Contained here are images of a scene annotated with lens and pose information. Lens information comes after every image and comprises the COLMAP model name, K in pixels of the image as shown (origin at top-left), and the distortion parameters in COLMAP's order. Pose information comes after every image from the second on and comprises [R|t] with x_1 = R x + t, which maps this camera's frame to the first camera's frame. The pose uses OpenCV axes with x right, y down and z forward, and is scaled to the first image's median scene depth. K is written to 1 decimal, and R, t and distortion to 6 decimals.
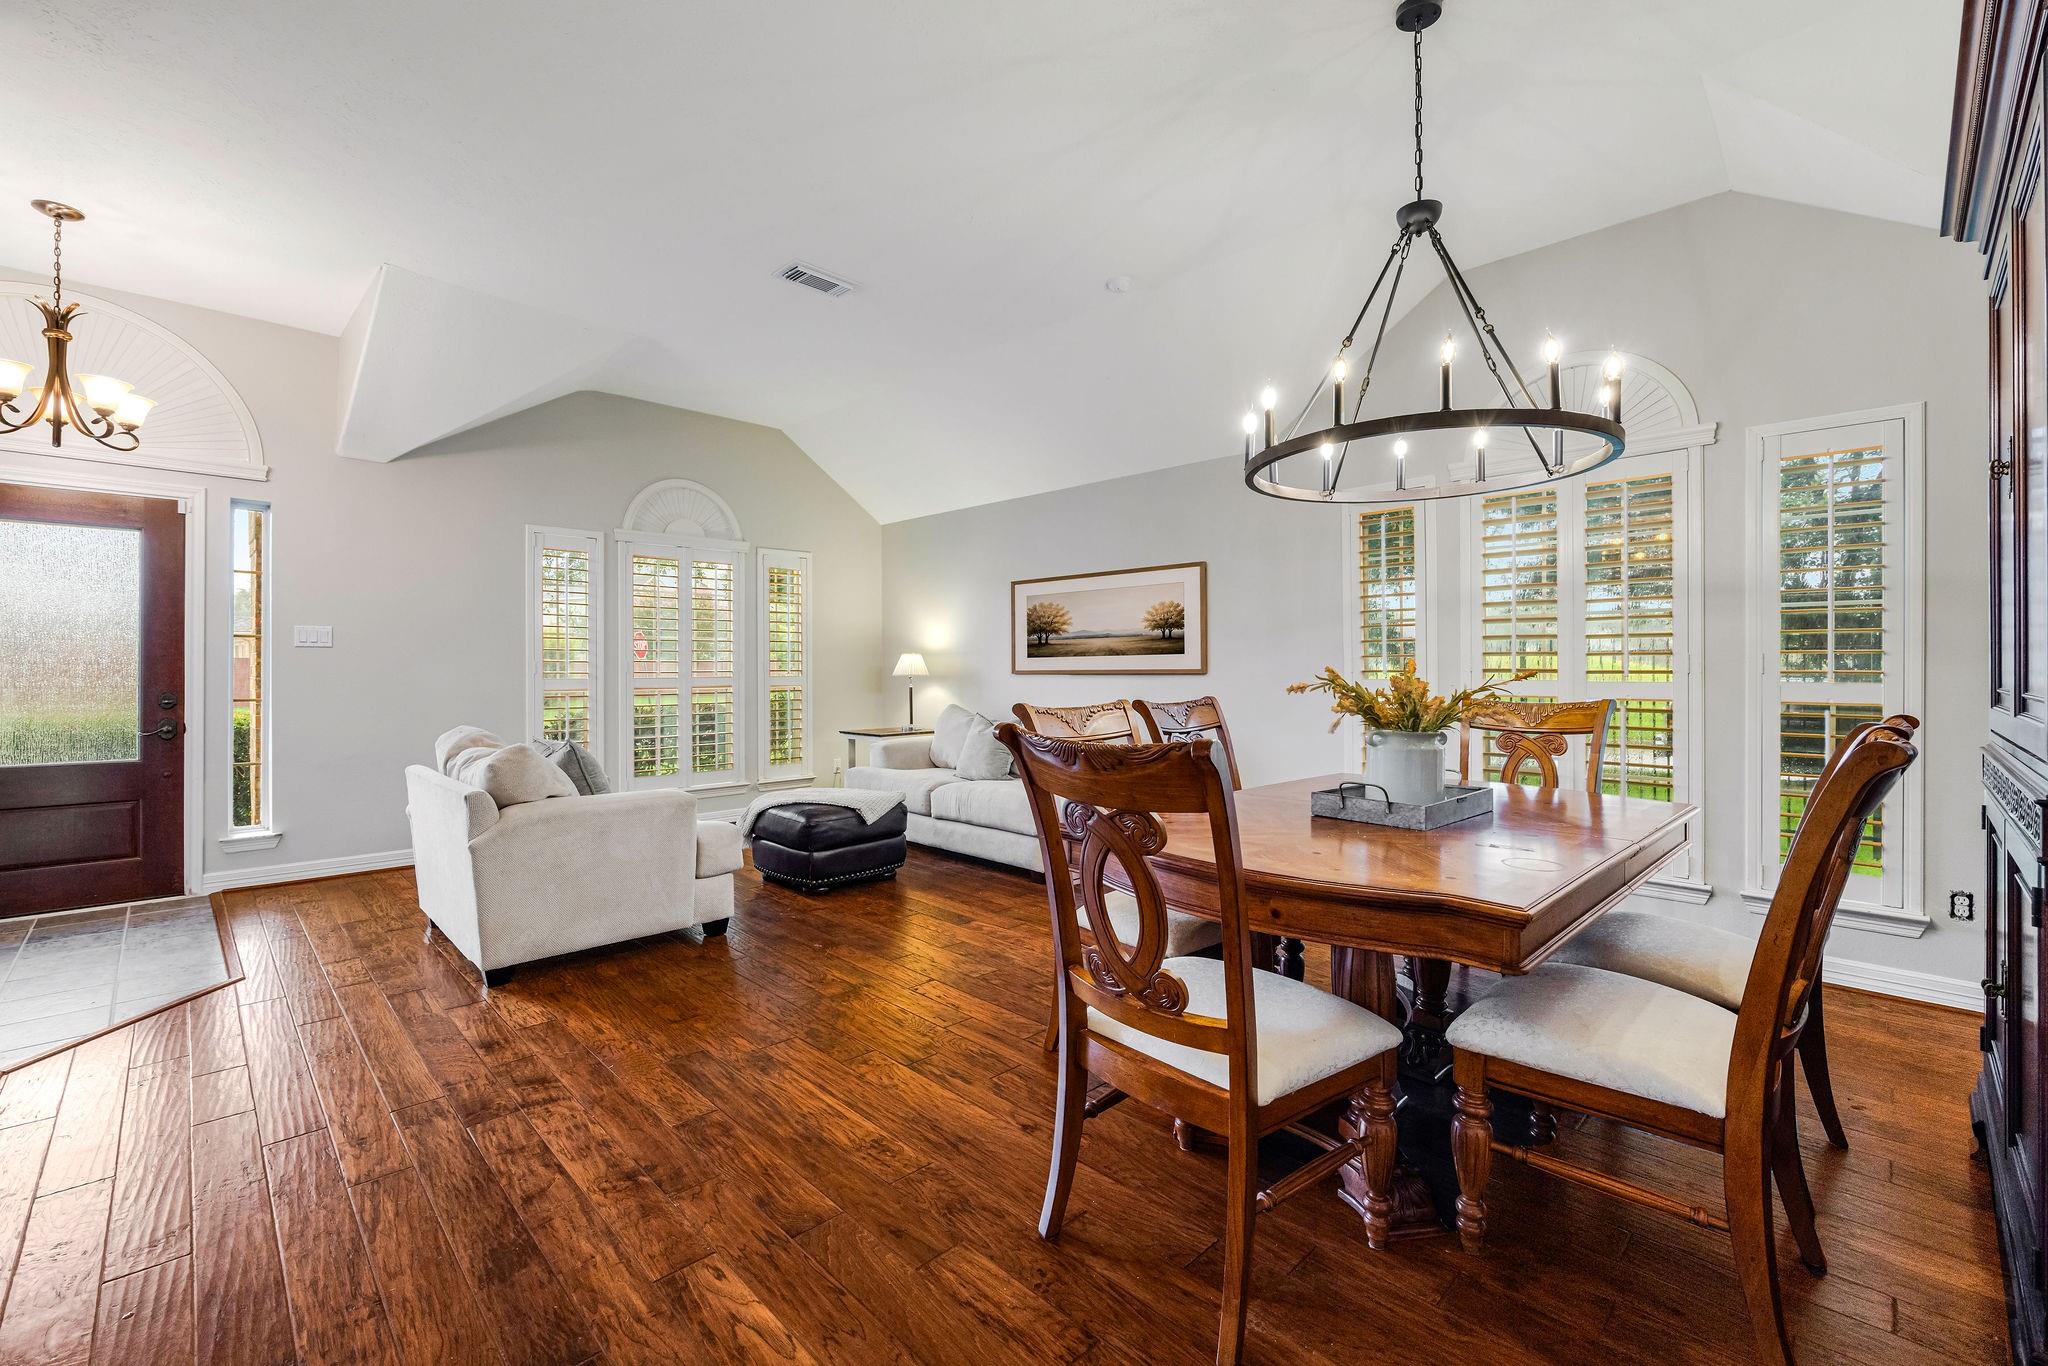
lens RADIAL K [[857.6, 0, 1029.2], [0, 857.6, 672.6], [0, 0, 1]] dist [0.000662, 0.000014]
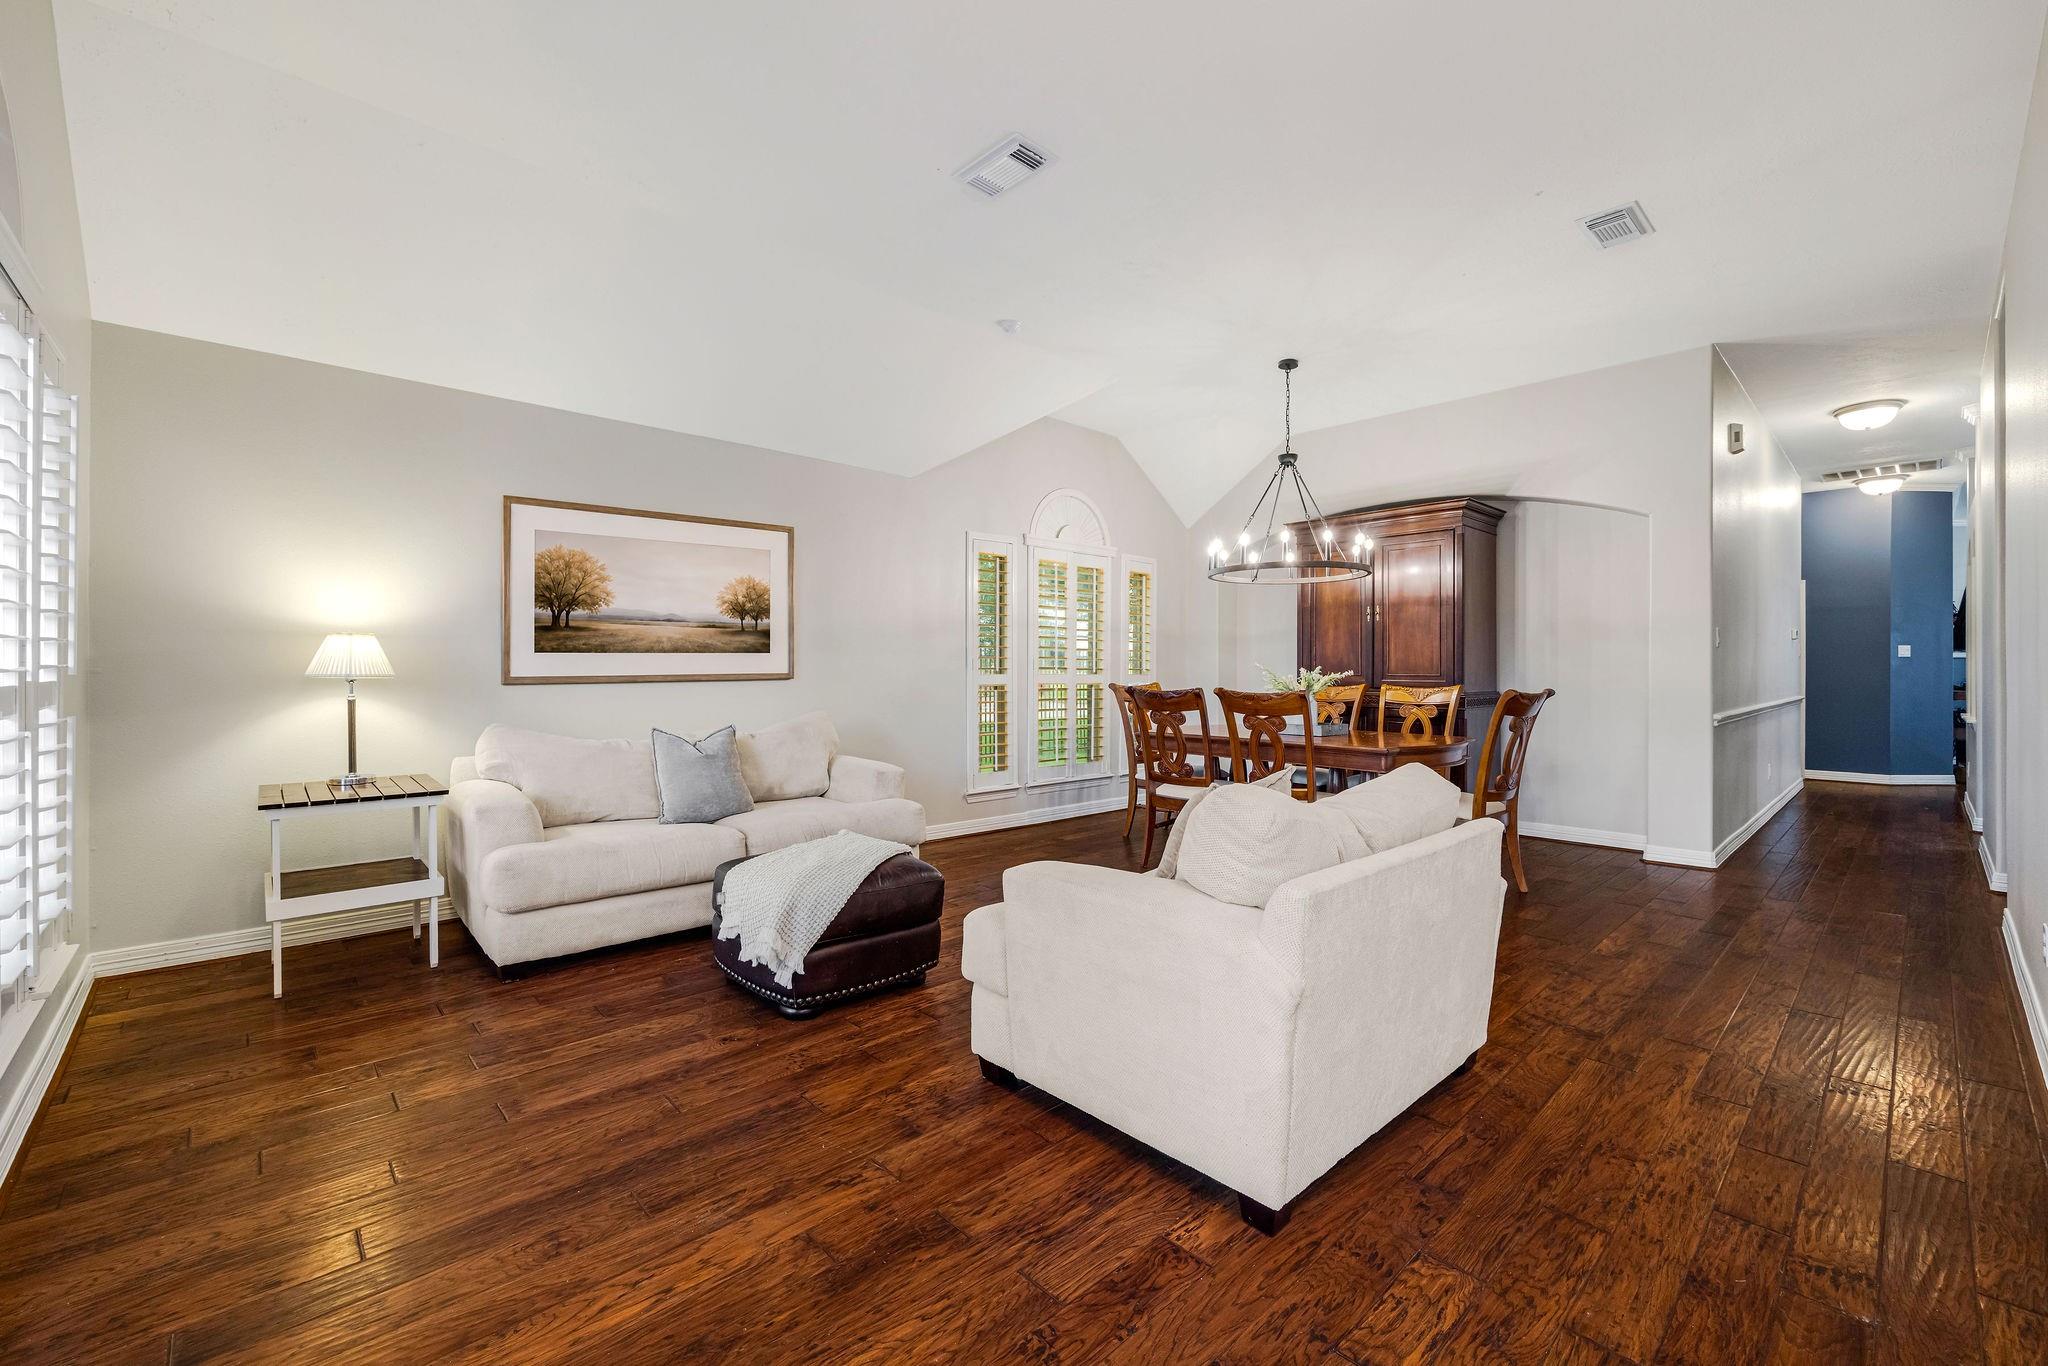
lens RADIAL K [[828.4, 0, 1023.2], [0, 828.4, 677.0], [0, 0, 1]] dist [-0.004895, -0.000124]
pose [[0.035981, -0.008721, 0.999314, -1.699066], [0.003473, 0.999957, 0.008601, 0.001381], [-0.999346, 0.003161, 0.036010, 1.629259]]
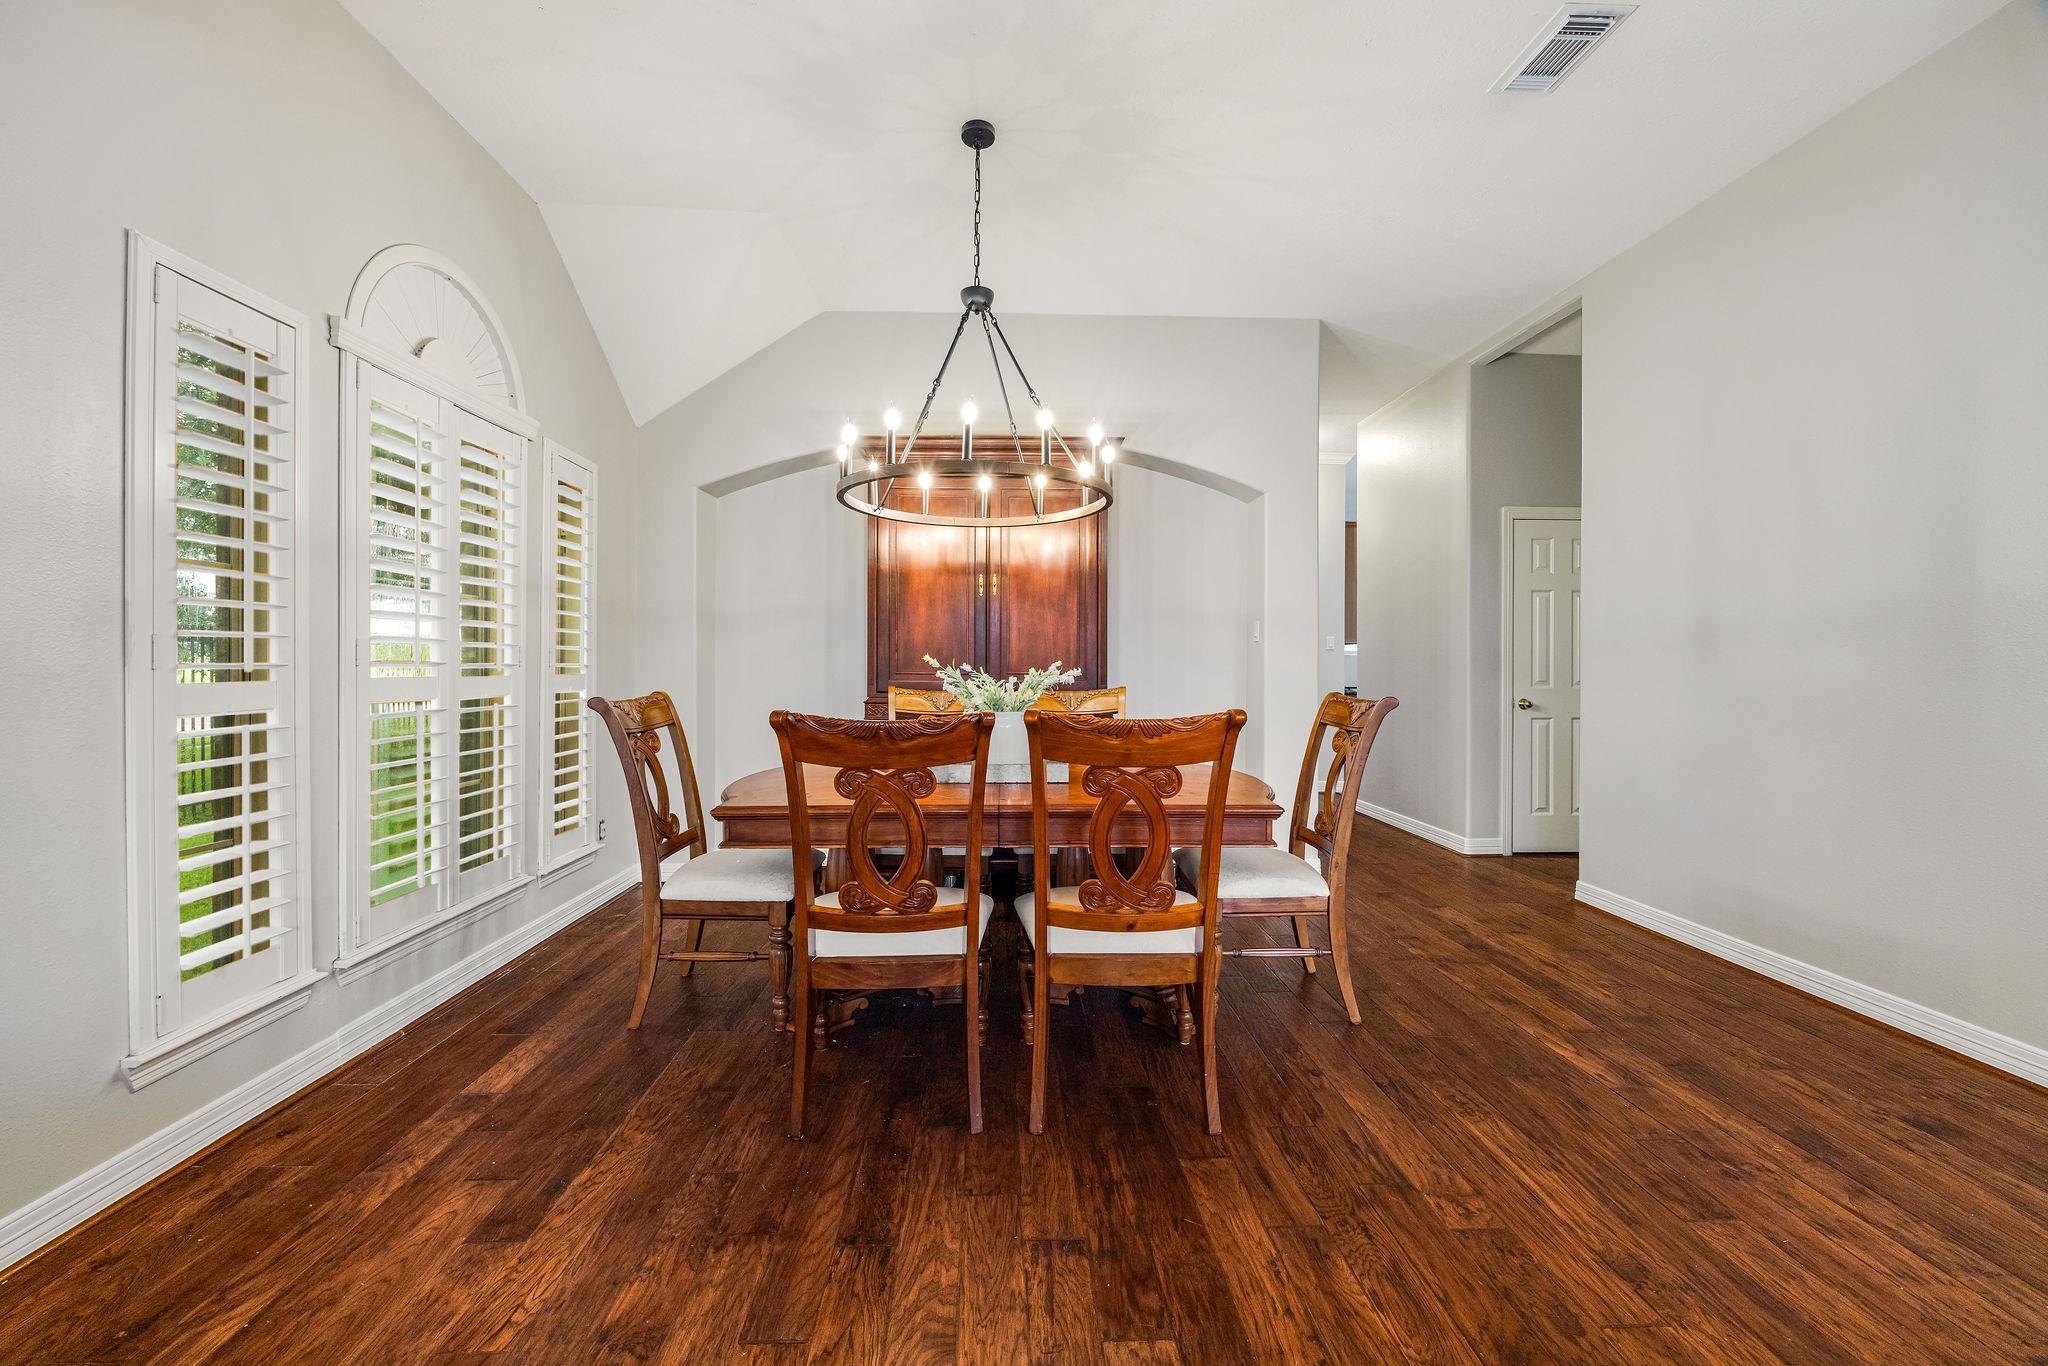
lens RADIAL K [[814.9, 0, 1017.0], [0, 814.9, 665.4], [0, 0, 1]] dist [-0.002854, -0.000140]
pose [[-0.727222, -0.003137, 0.686395, -0.405111], [0.002178, 0.999974, 0.006878, -0.007934], [-0.686399, 0.006497, -0.727196, 1.859766]]
